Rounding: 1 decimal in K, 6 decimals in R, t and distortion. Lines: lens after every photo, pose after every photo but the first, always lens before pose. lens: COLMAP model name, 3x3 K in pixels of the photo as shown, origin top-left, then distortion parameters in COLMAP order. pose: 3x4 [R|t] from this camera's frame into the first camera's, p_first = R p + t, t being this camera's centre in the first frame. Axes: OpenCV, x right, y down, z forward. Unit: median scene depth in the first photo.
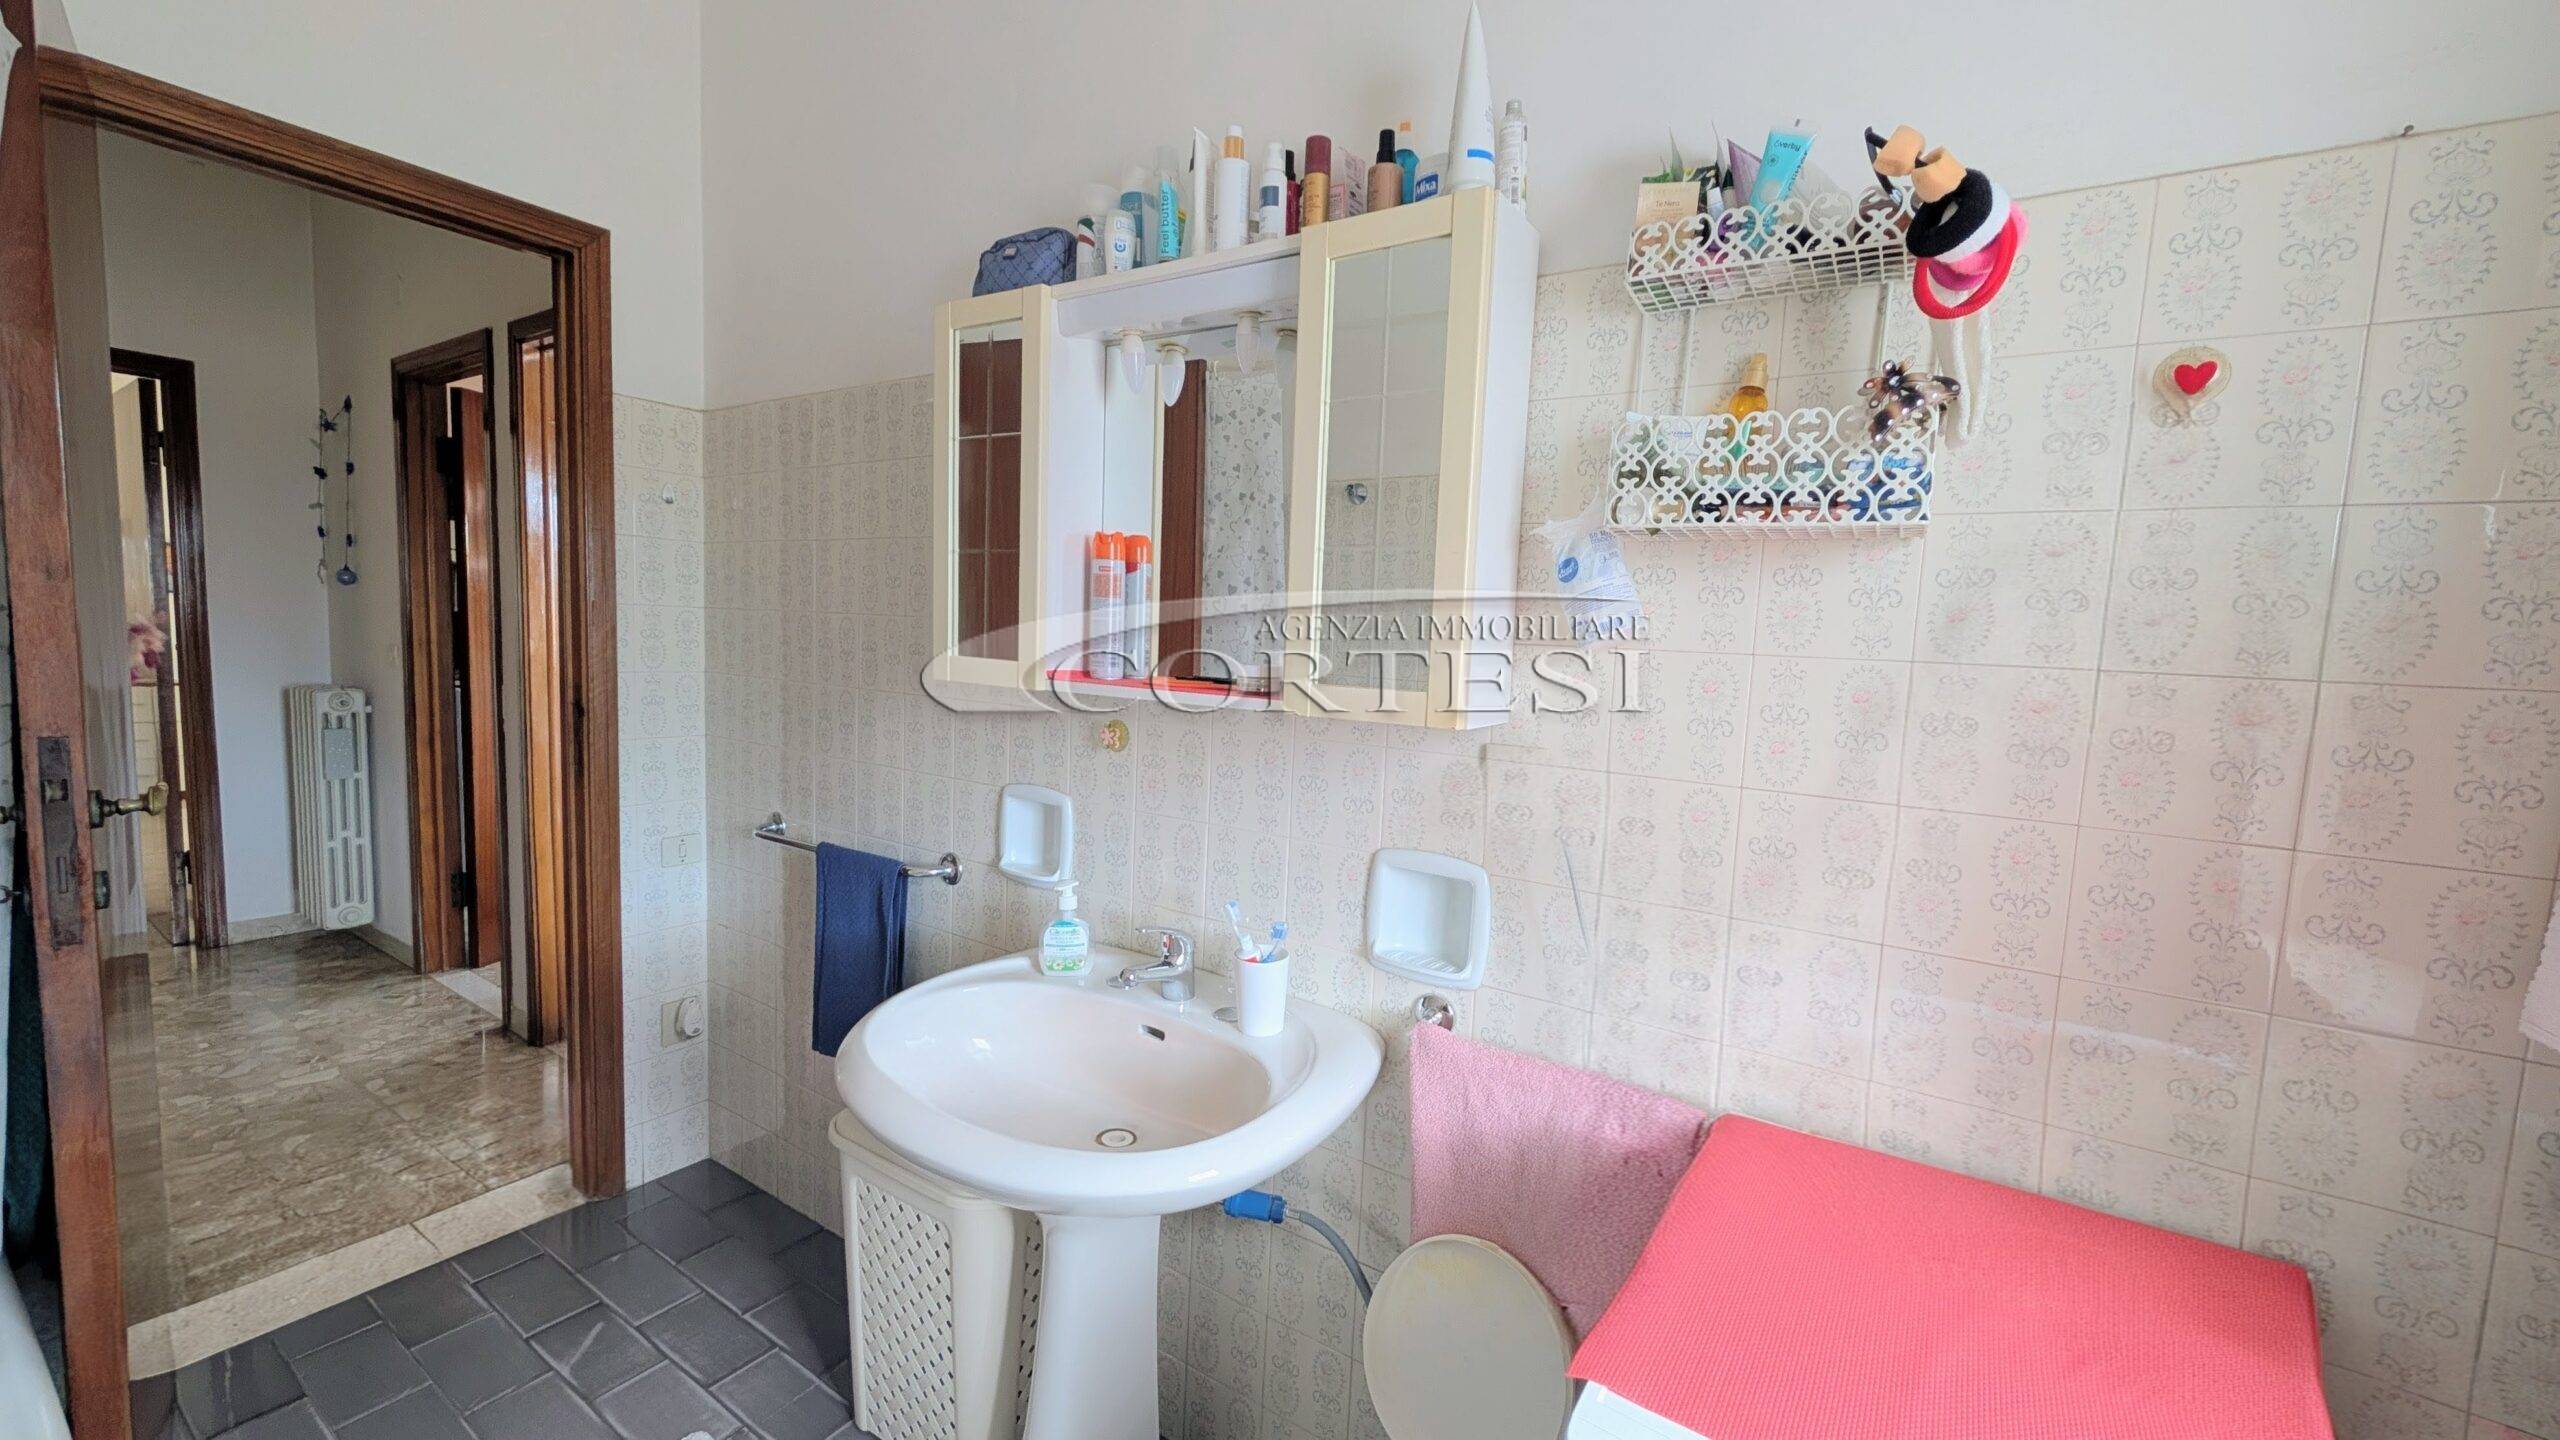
lens RADIAL K [[832.7, 0, 1284.7], [0, 832.7, 710.6], [0, 0, 1]] dist [-0.000934, -0.000037]
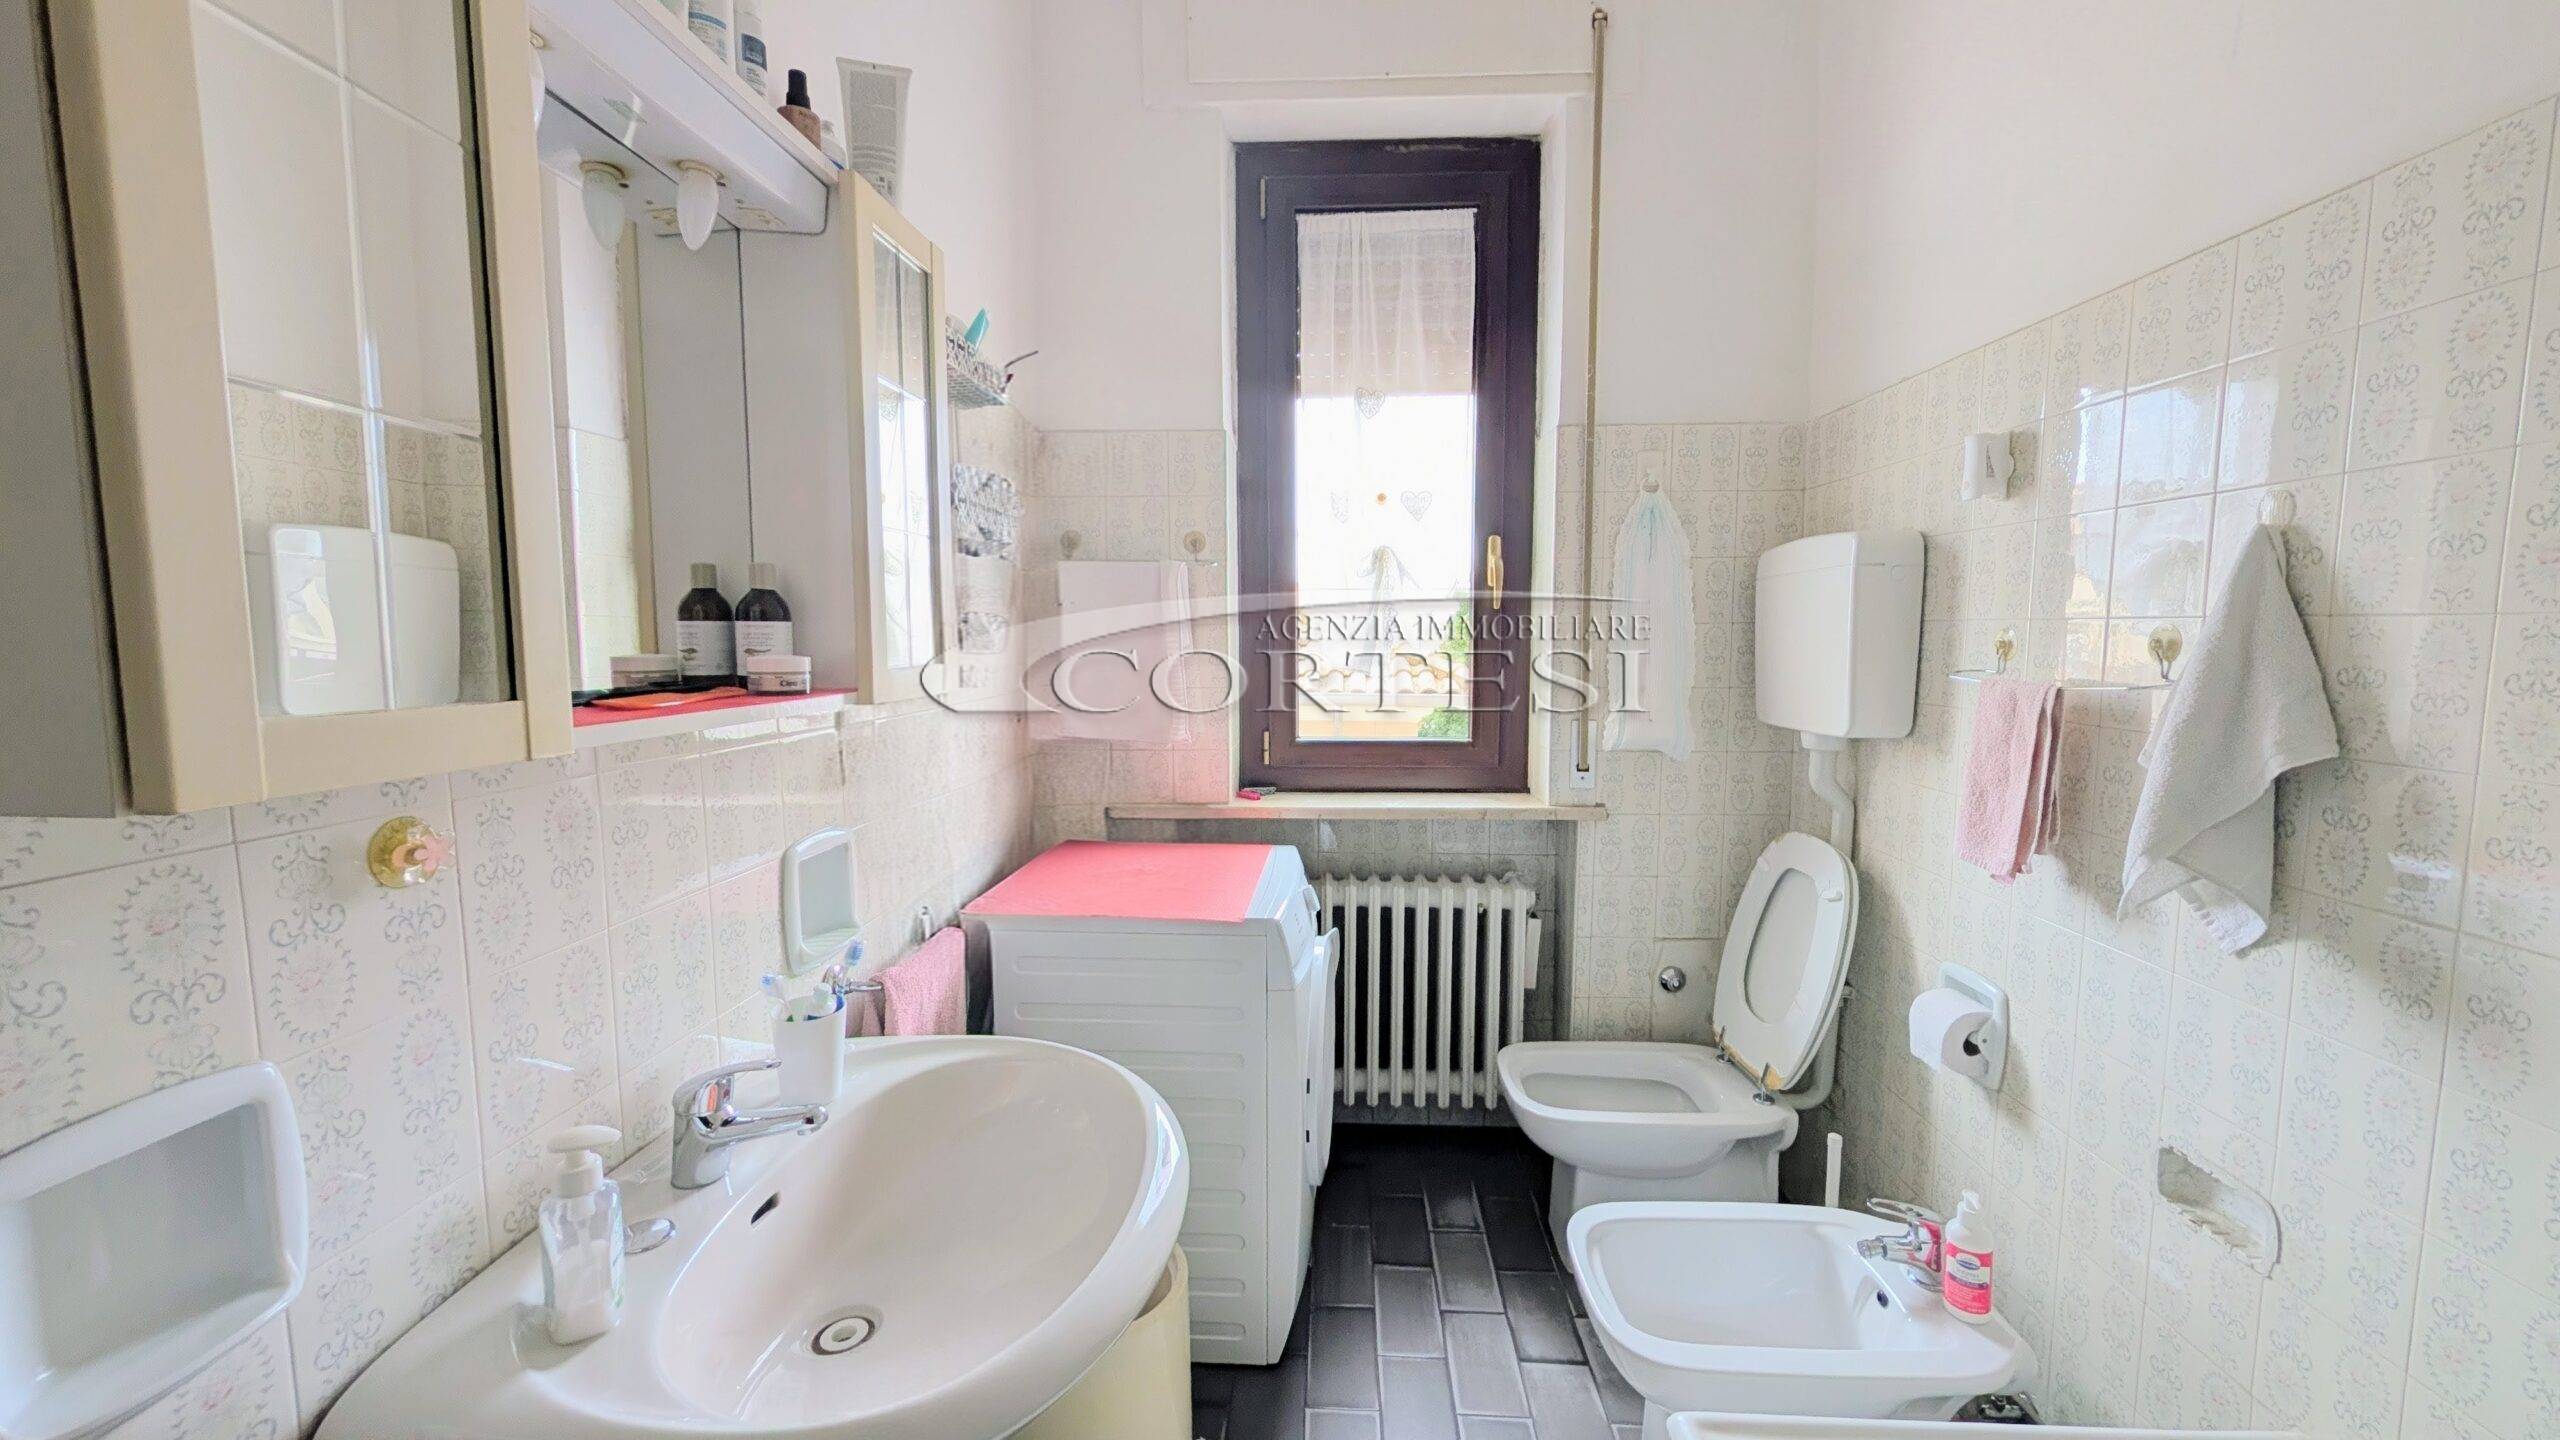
lens RADIAL K [[969.2, 0, 1293.2], [0, 969.2, 717.4], [0, 0, 1]] dist [-0.000004, 0.000904]
pose [[0.442455, 0.024783, -0.896448, 1.683941], [-0.046277, 0.998917, 0.004775, 0.160923], [0.895596, 0.039373, 0.443123, -0.912573]]
